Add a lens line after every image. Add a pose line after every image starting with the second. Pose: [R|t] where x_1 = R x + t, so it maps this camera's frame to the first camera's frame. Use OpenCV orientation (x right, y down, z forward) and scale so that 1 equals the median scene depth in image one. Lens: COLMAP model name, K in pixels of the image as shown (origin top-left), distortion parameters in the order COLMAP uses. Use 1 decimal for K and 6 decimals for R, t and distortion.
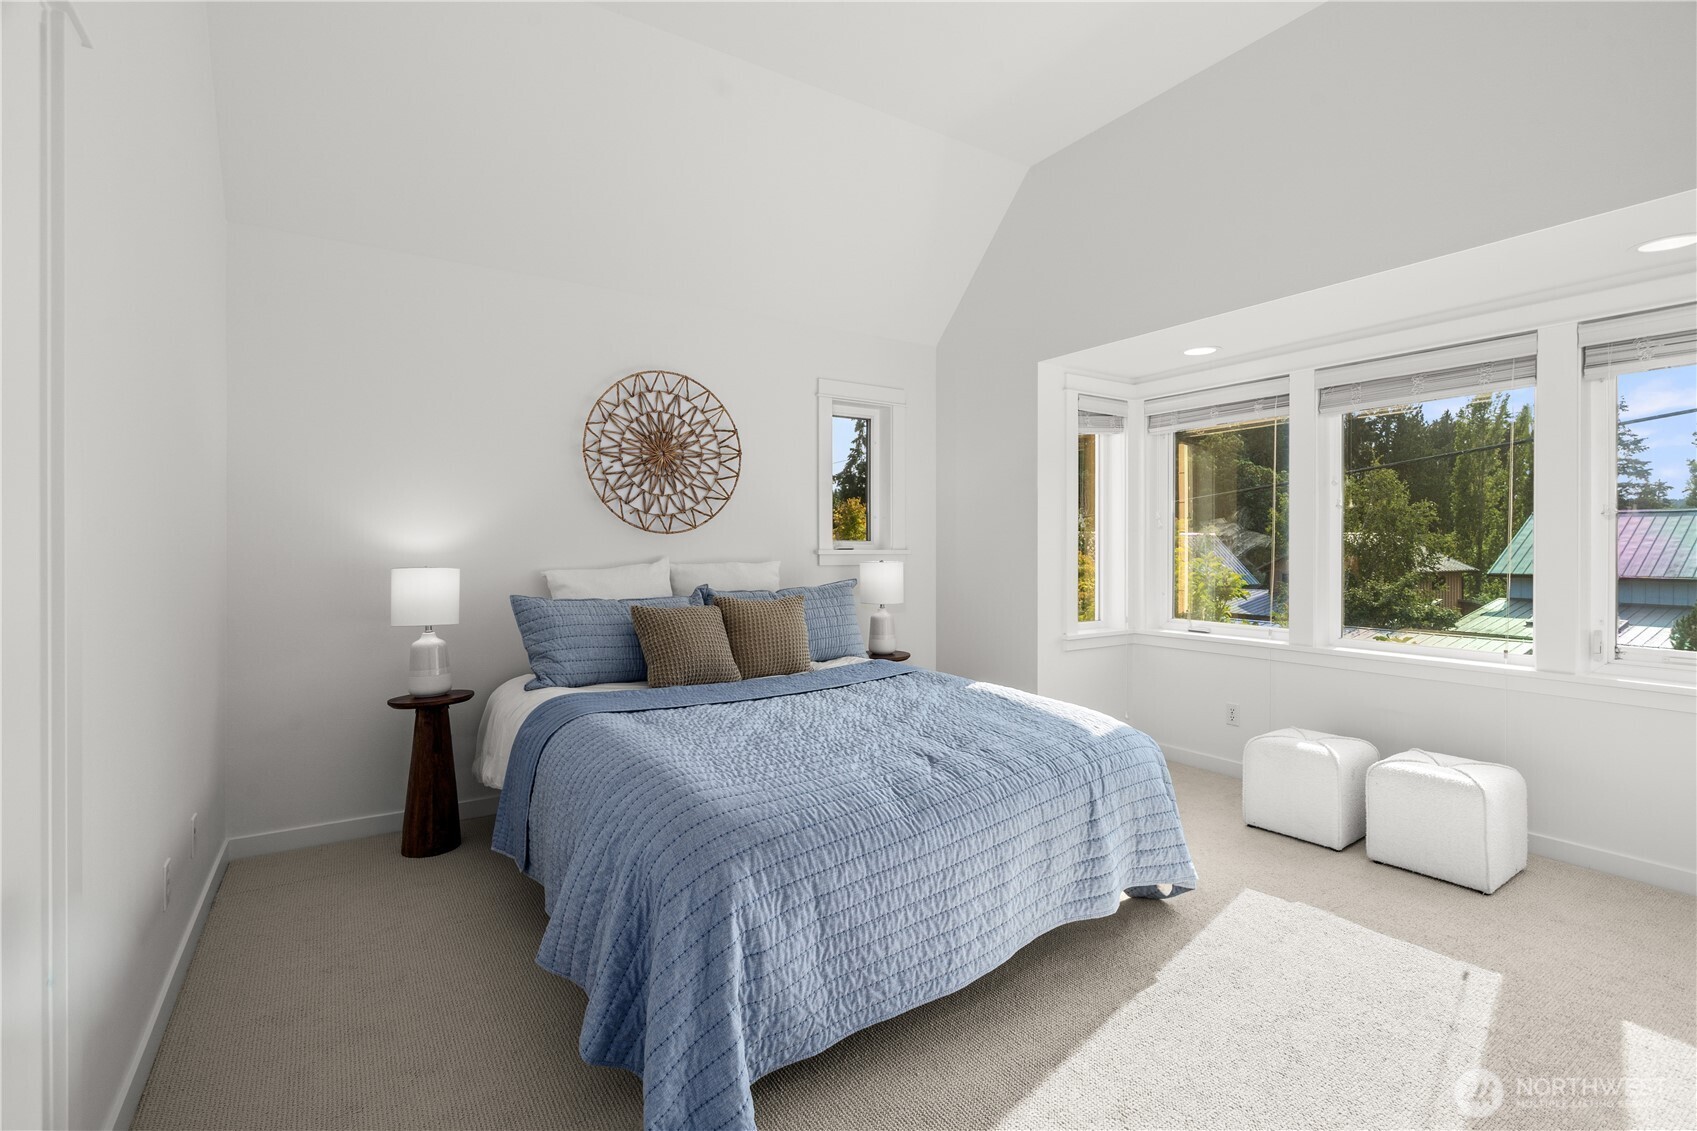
lens RADIAL K [[779.4, 0, 846.6], [0, 779.4, 544.4], [0, 0, 1]] dist [-0.002261, -0.000111]
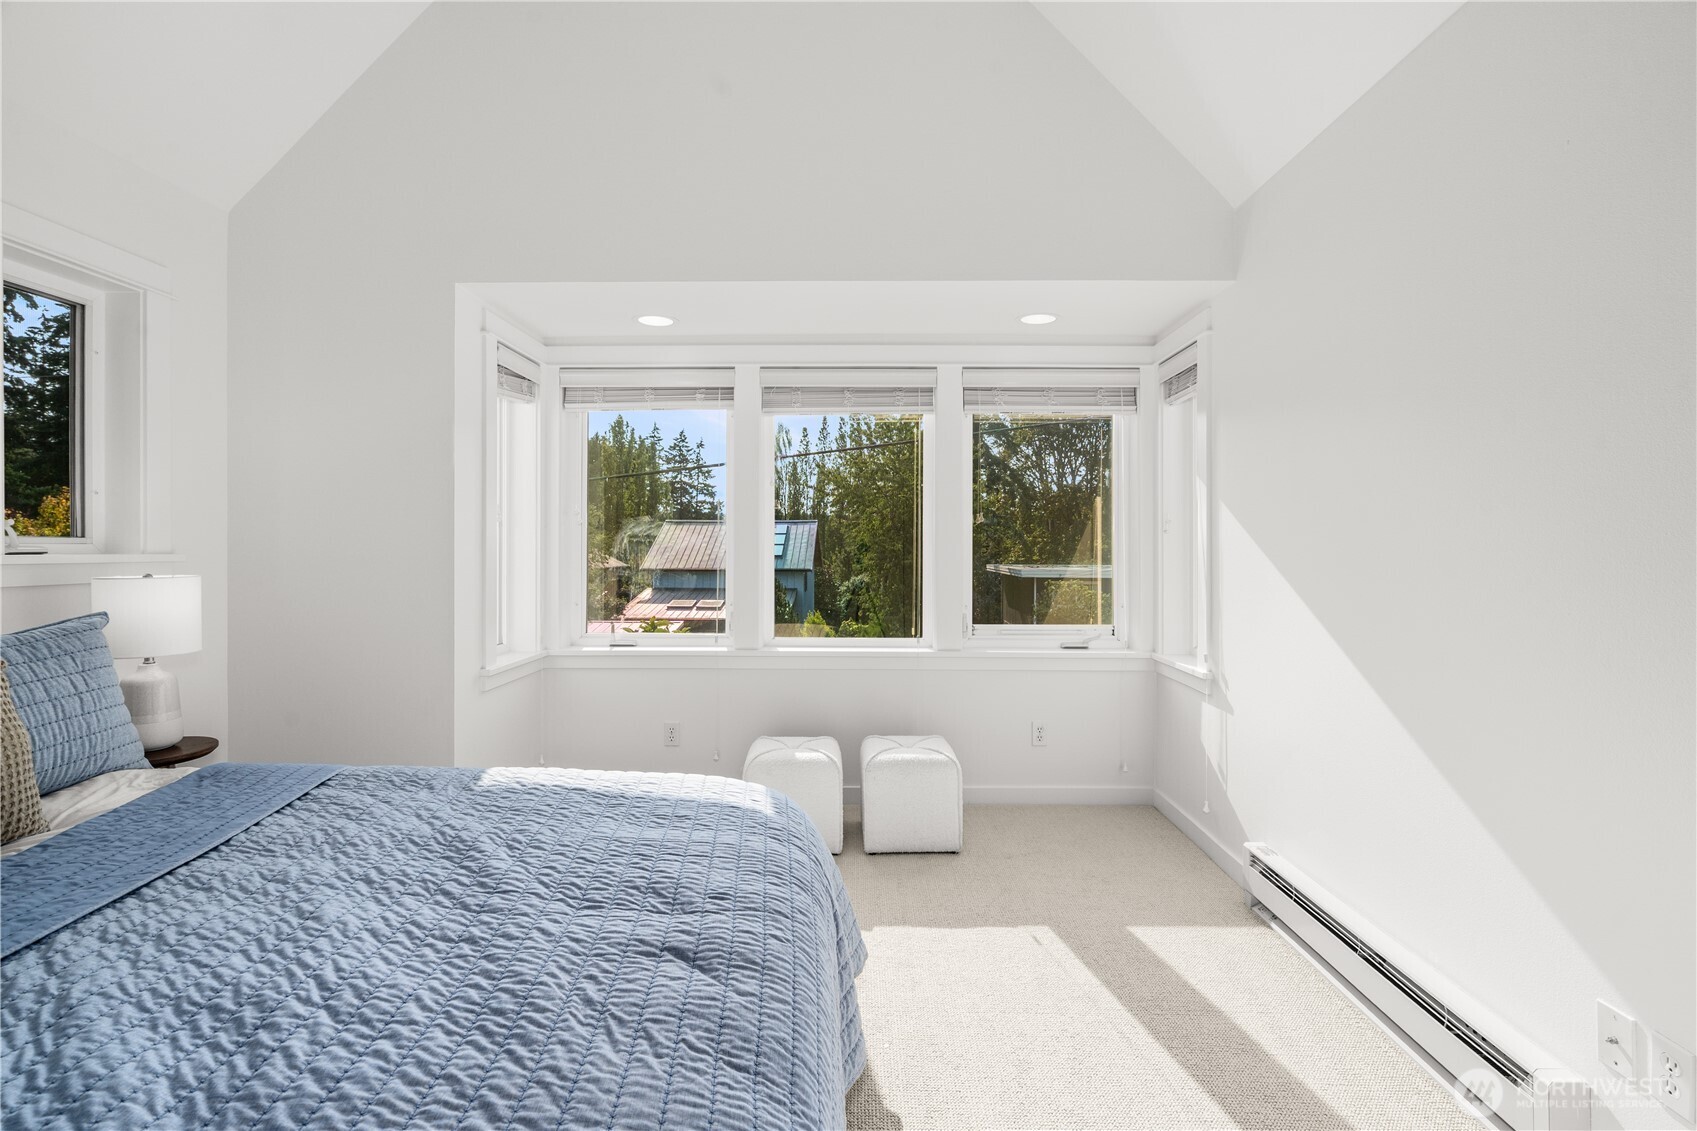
lens RADIAL K [[779.4, 0, 846.6], [0, 779.4, 544.4], [0, 0, 1]] dist [-0.002261, -0.000111]
pose [[0.553268, 0.001922, 0.833001, -0.138404], [-0.001458, 0.999998, -0.001338, 0.000401], [-0.833002, -0.000474, 0.553270, 0.321191]]
